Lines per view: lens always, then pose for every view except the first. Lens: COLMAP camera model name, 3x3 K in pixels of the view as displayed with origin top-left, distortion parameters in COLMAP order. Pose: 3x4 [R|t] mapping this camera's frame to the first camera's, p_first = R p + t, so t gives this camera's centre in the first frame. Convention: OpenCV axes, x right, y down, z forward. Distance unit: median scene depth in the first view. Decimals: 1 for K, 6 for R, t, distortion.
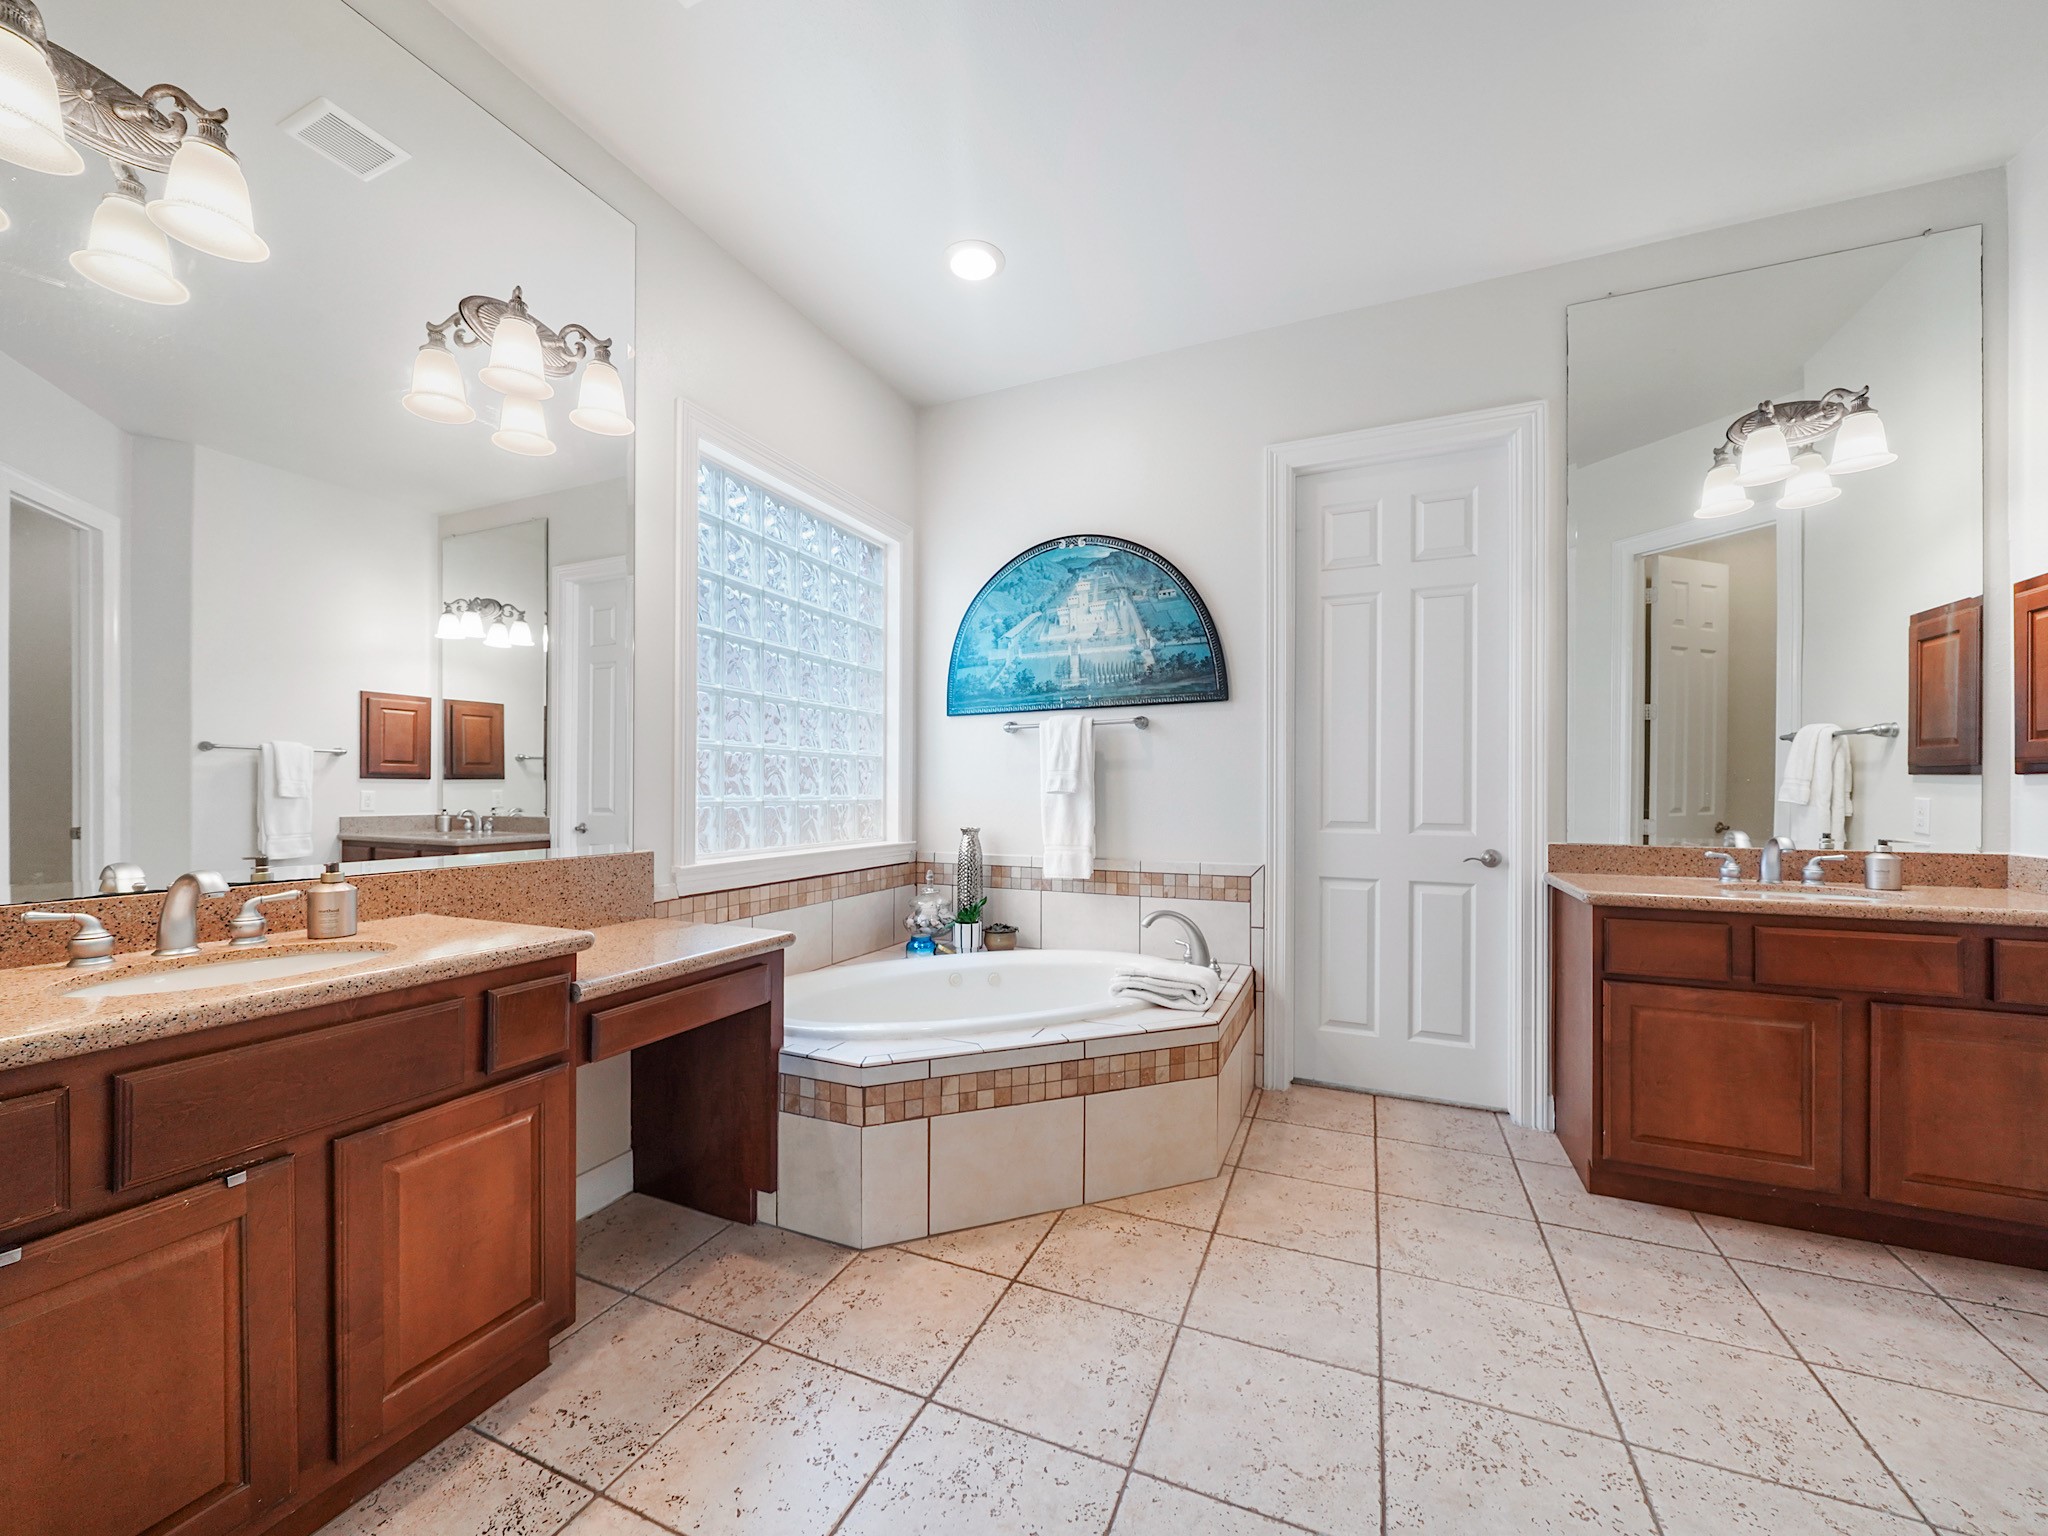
lens RADIAL K [[792.7, 0, 1022.7], [0, 792.7, 785.6], [0, 0, 1]] dist [-0.002536, -0.000917]
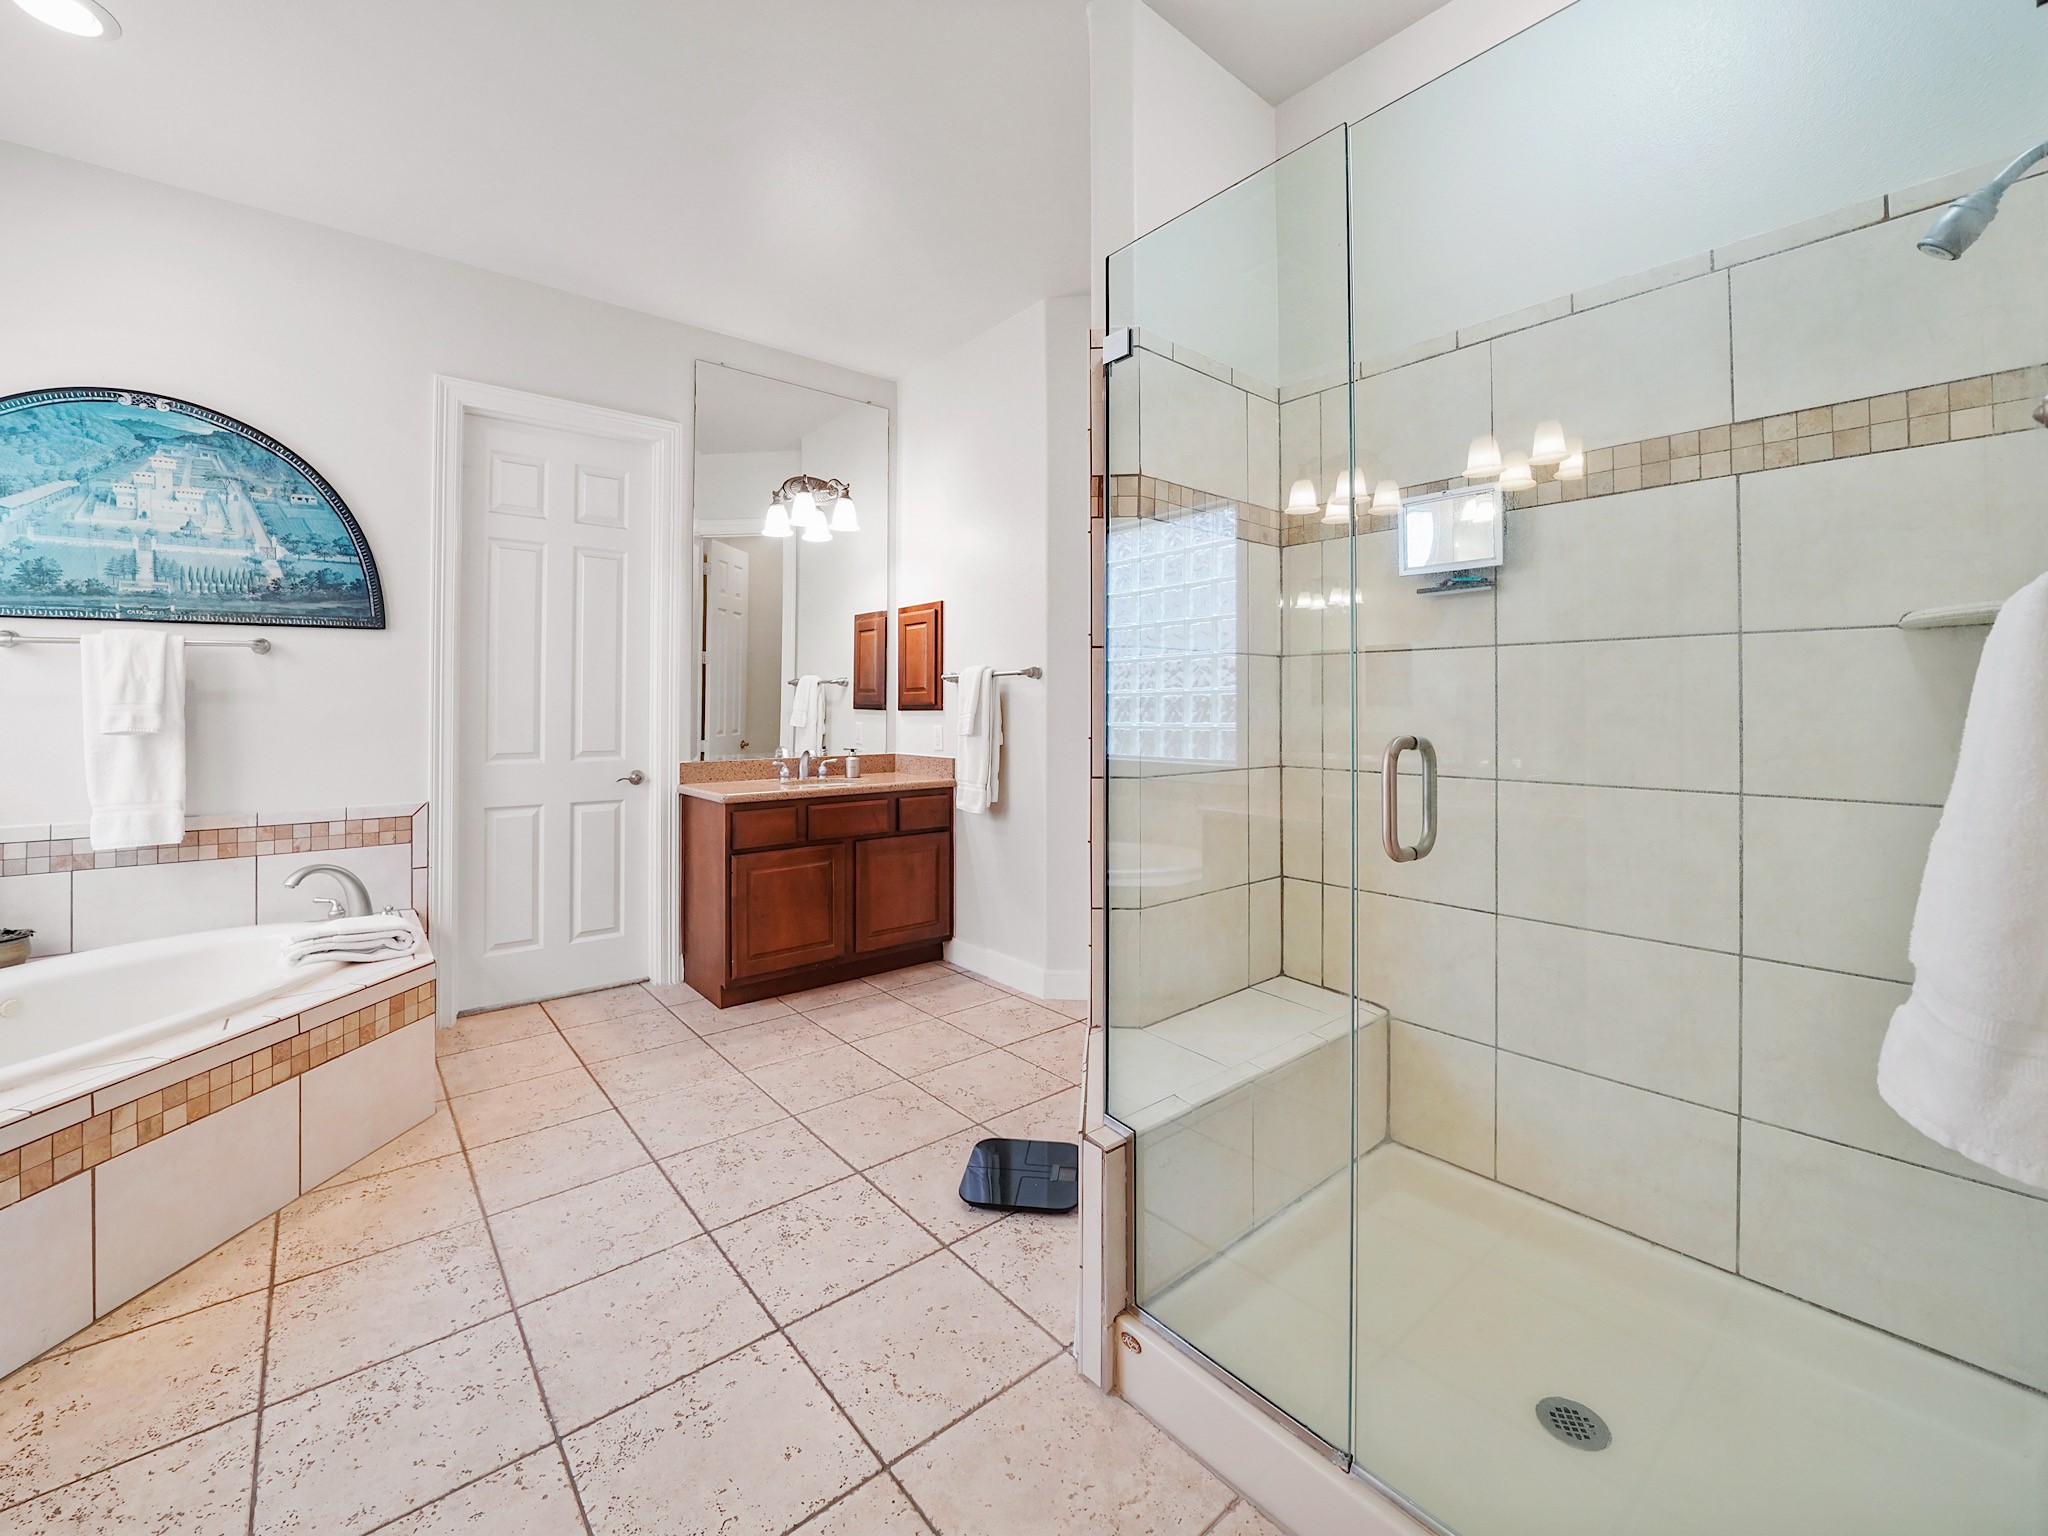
lens RADIAL K [[836.2, 0, 1022.2], [0, 836.2, 700.3], [0, 0, 1]] dist [-0.001033, -0.000133]
pose [[0.442880, 0.006845, 0.896555, -0.305704], [-0.002677, 0.999976, -0.006312, -0.021028], [-0.896577, 0.000396, 0.442888, -0.111878]]
